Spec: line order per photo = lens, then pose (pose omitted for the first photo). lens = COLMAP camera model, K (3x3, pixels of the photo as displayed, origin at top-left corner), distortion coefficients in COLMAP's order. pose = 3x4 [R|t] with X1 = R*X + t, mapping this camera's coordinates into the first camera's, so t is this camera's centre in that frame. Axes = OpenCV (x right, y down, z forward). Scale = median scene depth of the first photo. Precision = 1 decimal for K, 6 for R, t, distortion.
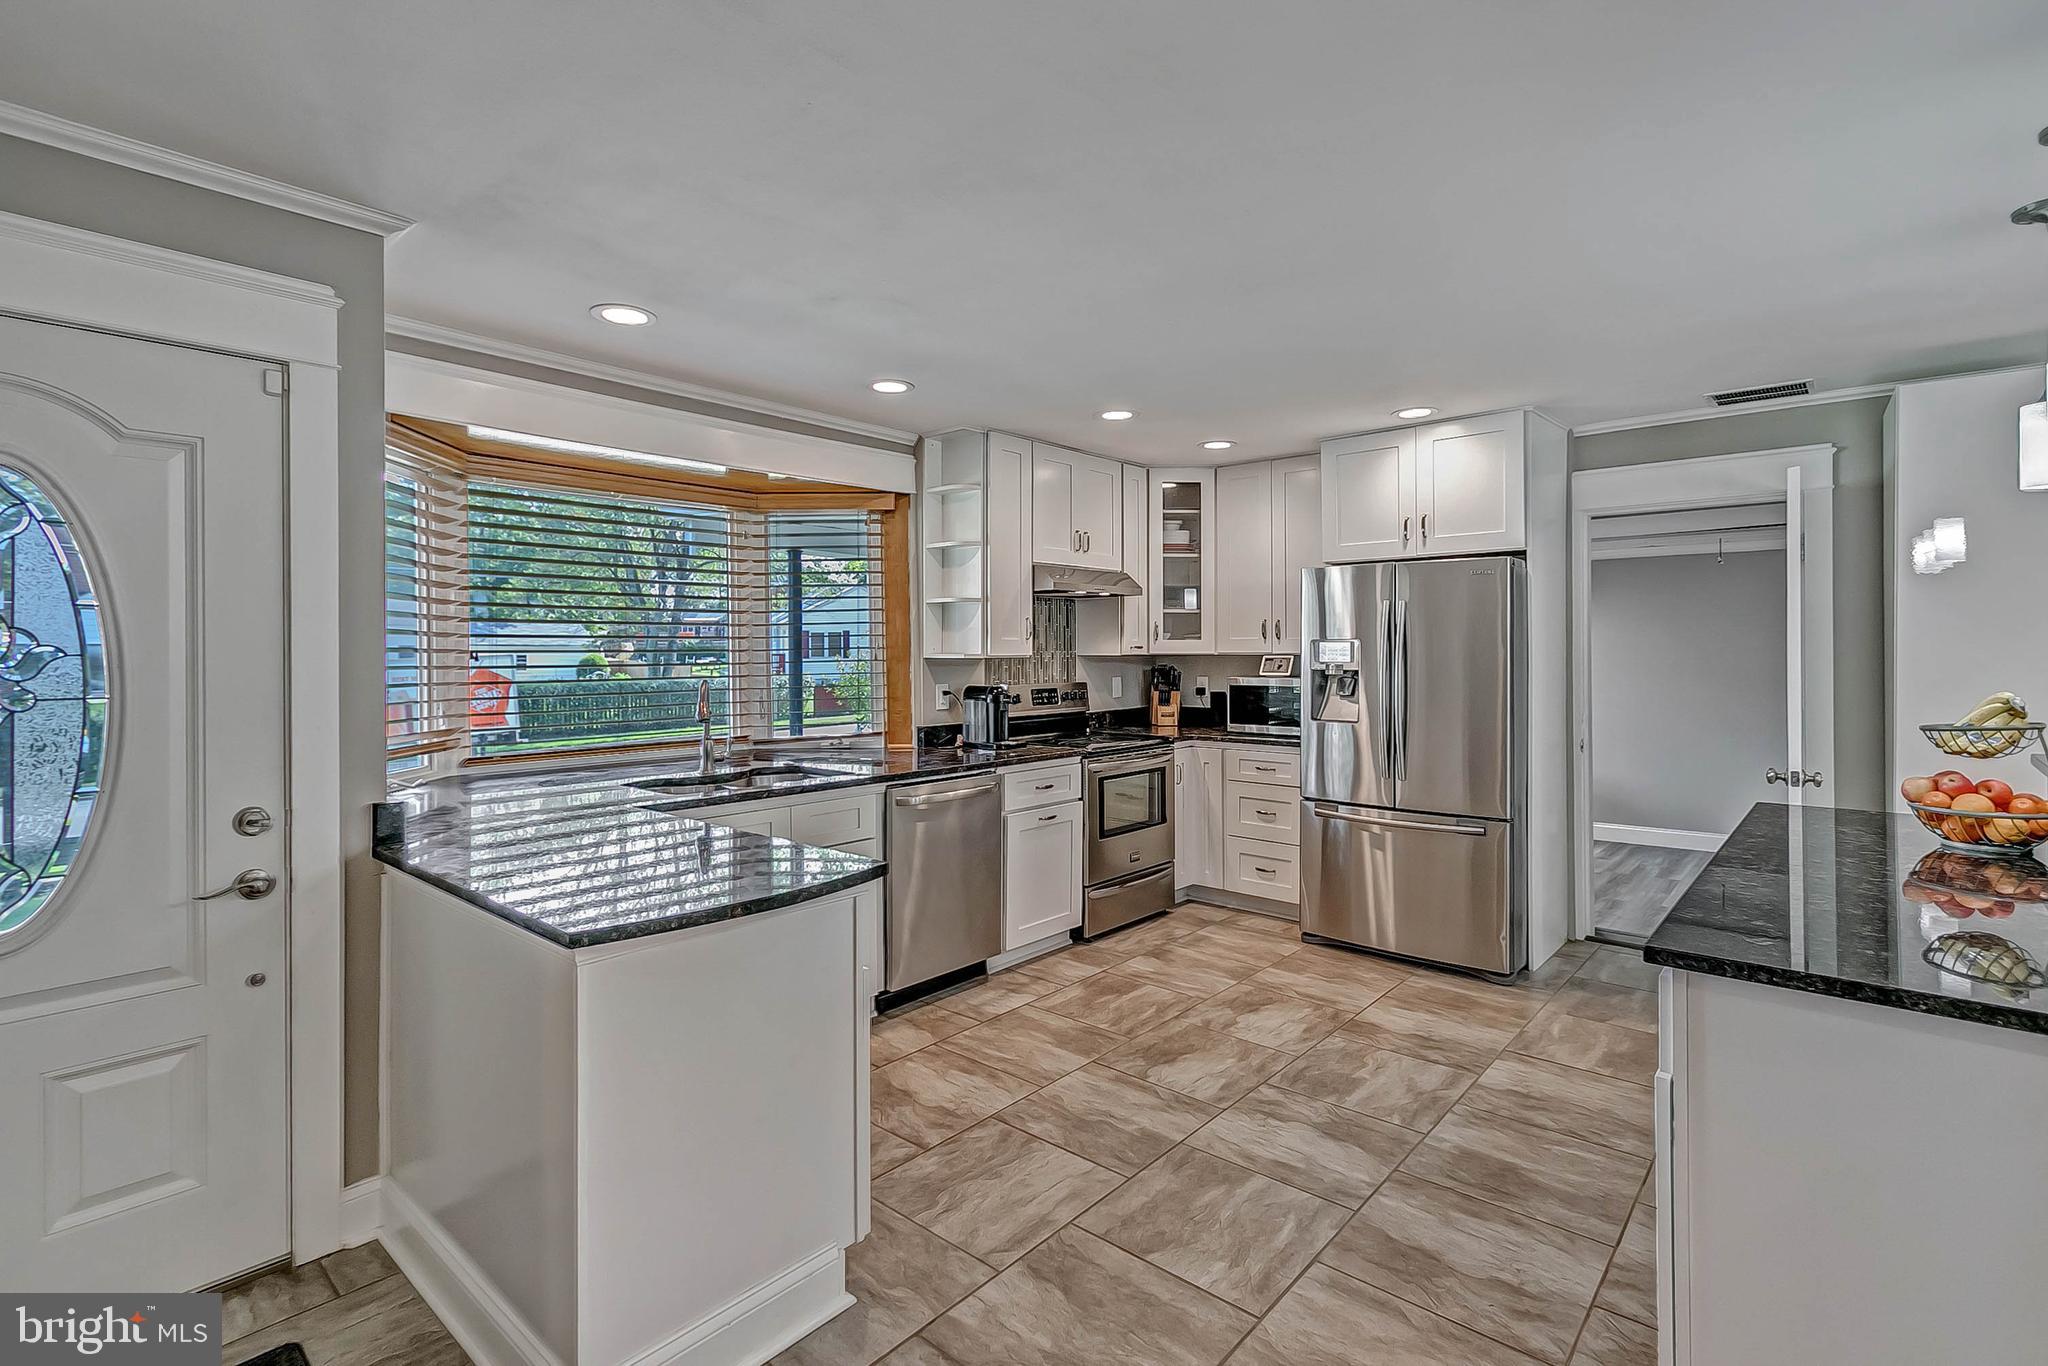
lens RADIAL K [[963.0, 0, 1033.6], [0, 963.0, 660.8], [0, 0, 1]] dist [0.013102, -0.004861]
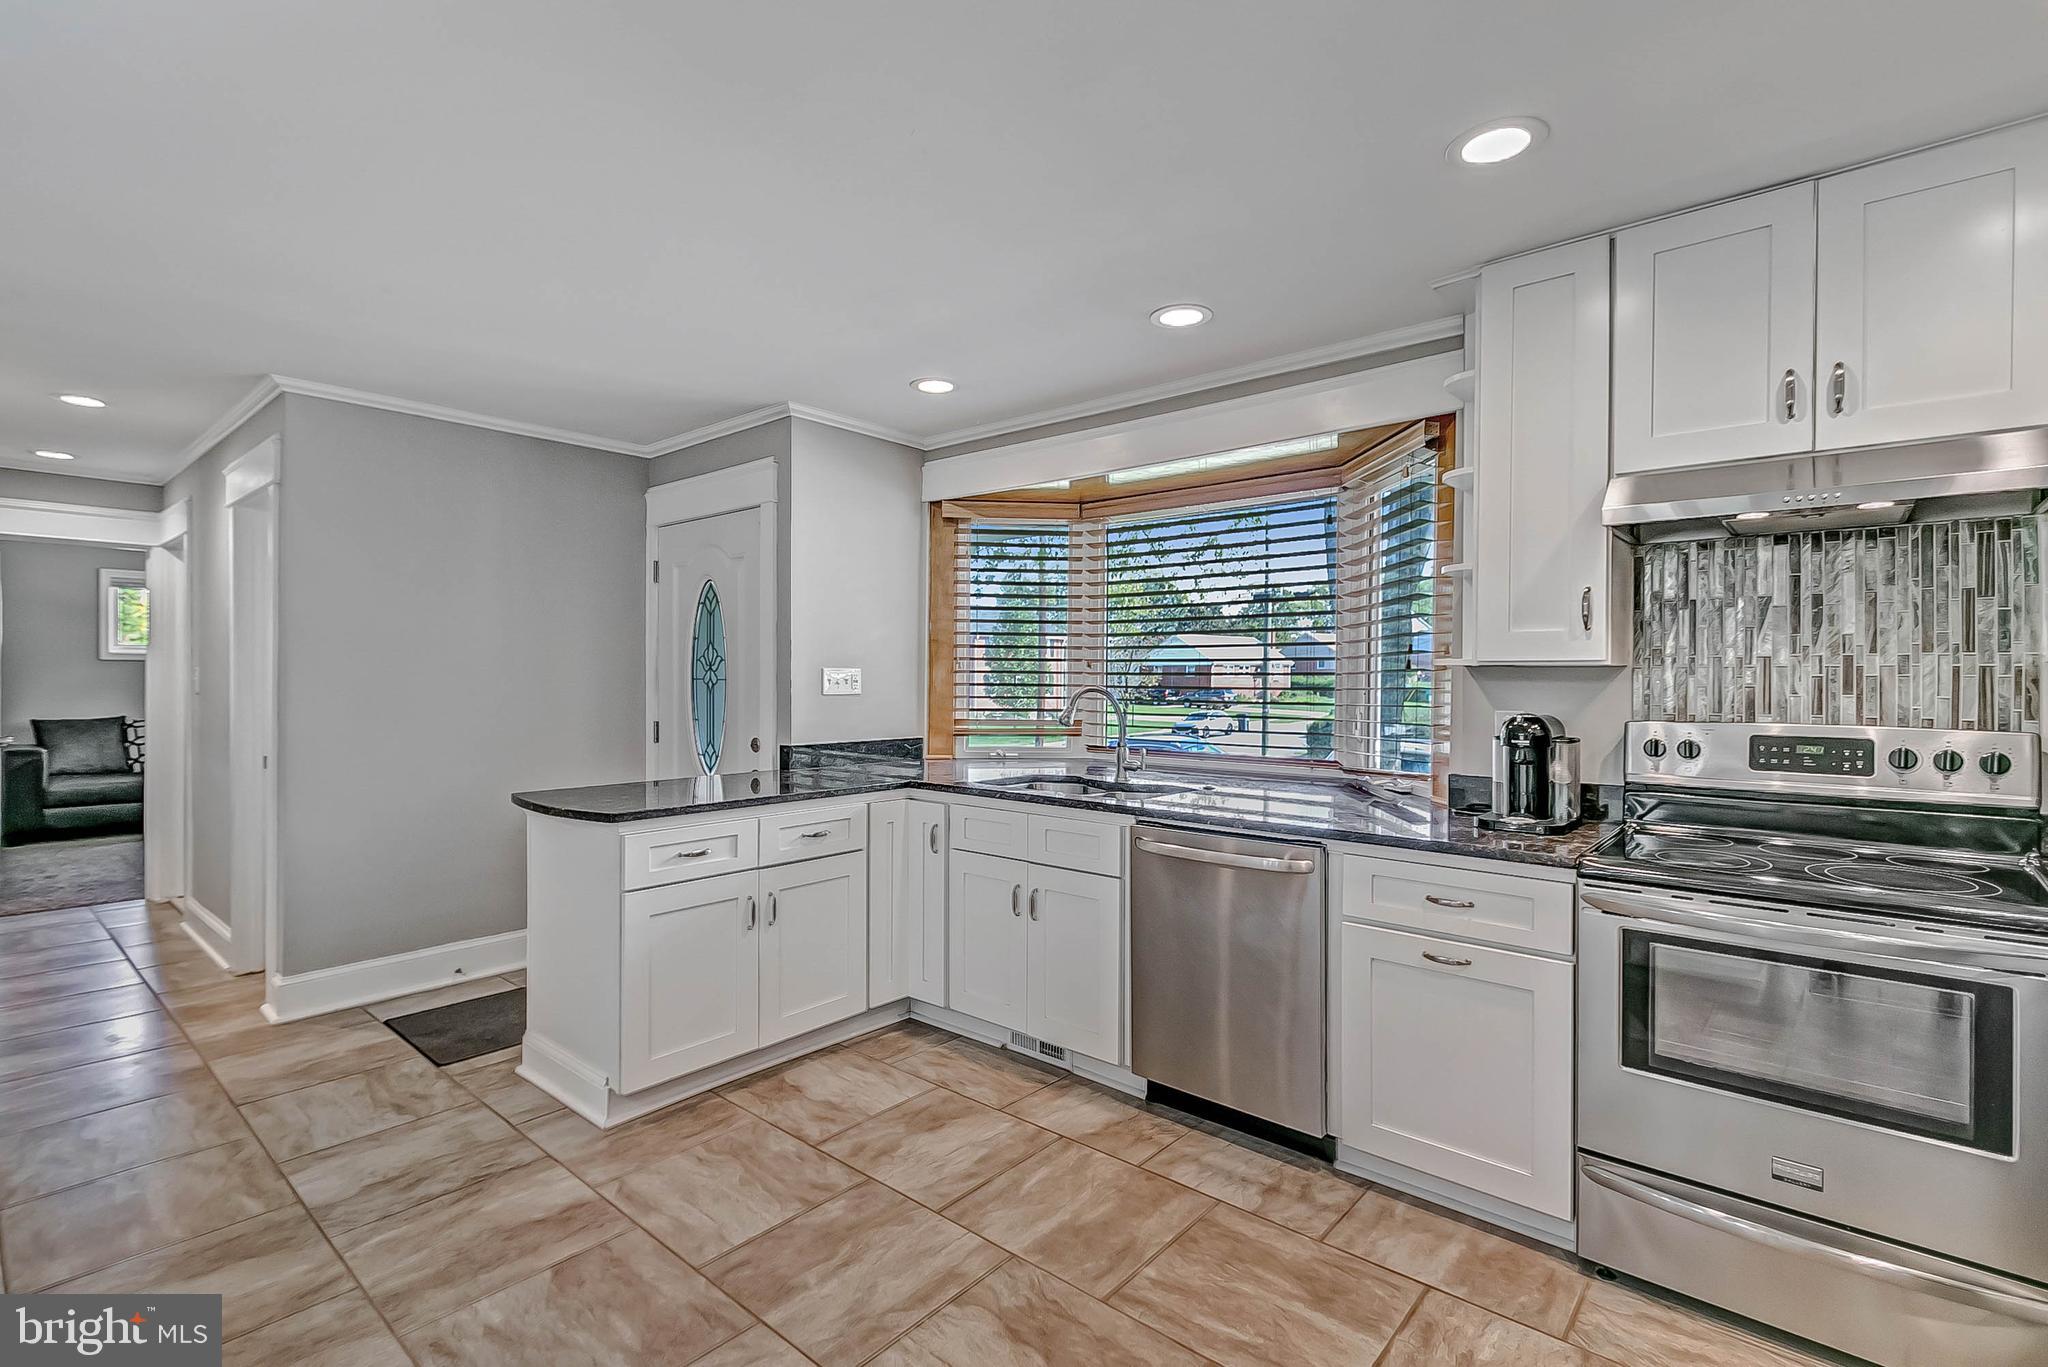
lens RADIAL K [[963.0, 0, 1016.4], [0, 963.0, 689.0], [0, 0, 1]] dist [0.013102, -0.004861]
pose [[-0.015157, 0.020517, -0.999675, 0.614458], [-0.013210, 0.999698, 0.020718, 0.003223], [0.999798, 0.013520, -0.014881, 0.845526]]
